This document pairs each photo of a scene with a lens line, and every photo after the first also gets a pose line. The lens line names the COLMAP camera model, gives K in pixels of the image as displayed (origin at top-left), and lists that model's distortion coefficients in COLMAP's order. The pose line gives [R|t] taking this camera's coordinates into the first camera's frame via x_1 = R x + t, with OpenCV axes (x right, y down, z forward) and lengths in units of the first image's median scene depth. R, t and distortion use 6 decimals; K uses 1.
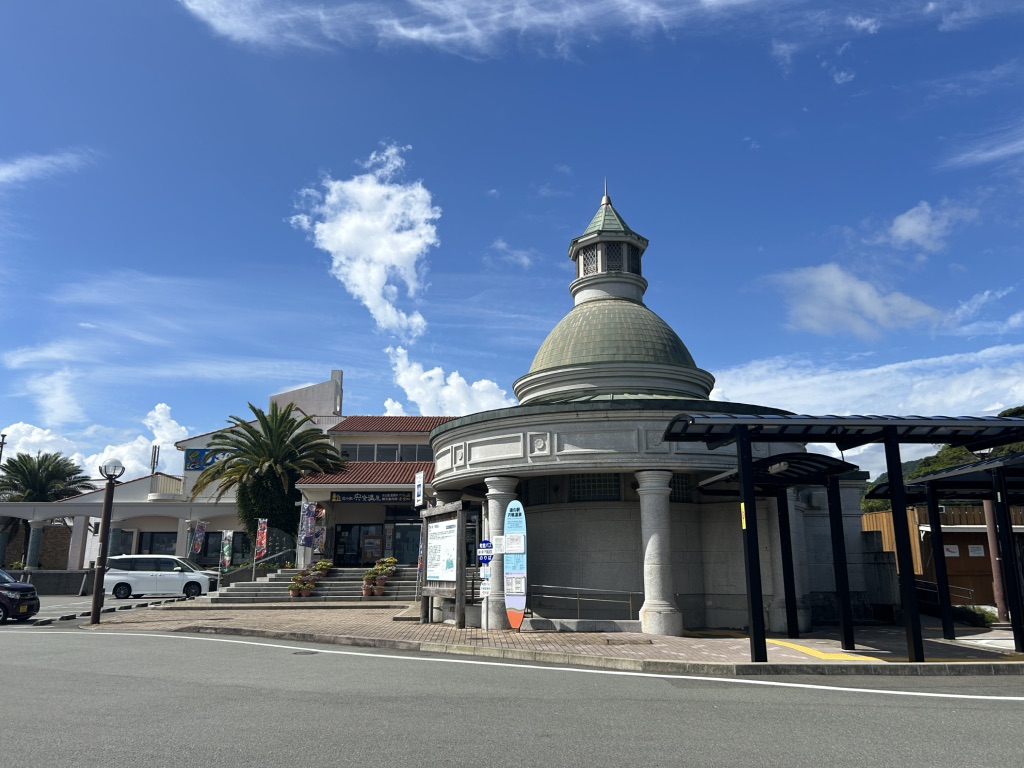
lens RADIAL K [[750.9, 0, 526.3], [0, 750.9, 384.7], [0, 0, 1]] dist [0.001517, -0.000776]
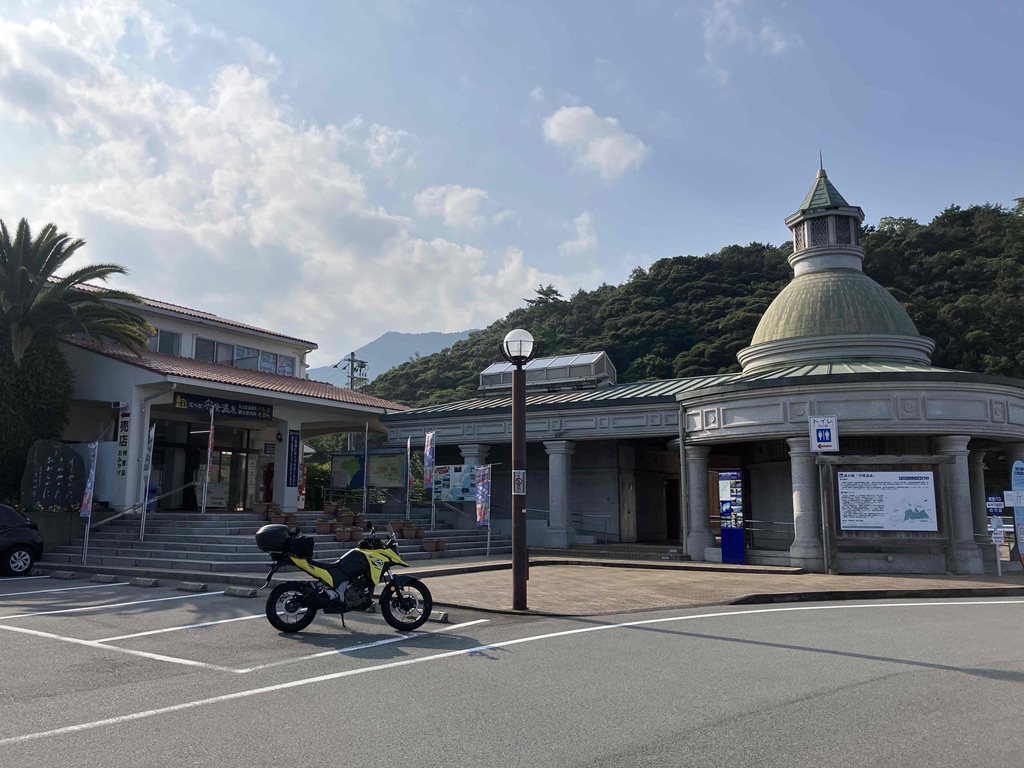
lens RADIAL K [[809.2, 0, 512.0], [0, 809.2, 384.0], [0, 0, 1]] dist [0.010247, 0.002206]
pose [[0.591822, 0.125786, 0.796194, -1.240112], [-0.195845, 0.980590, -0.009344, 0.171804], [-0.781915, -0.150401, 0.604970, 0.741913]]
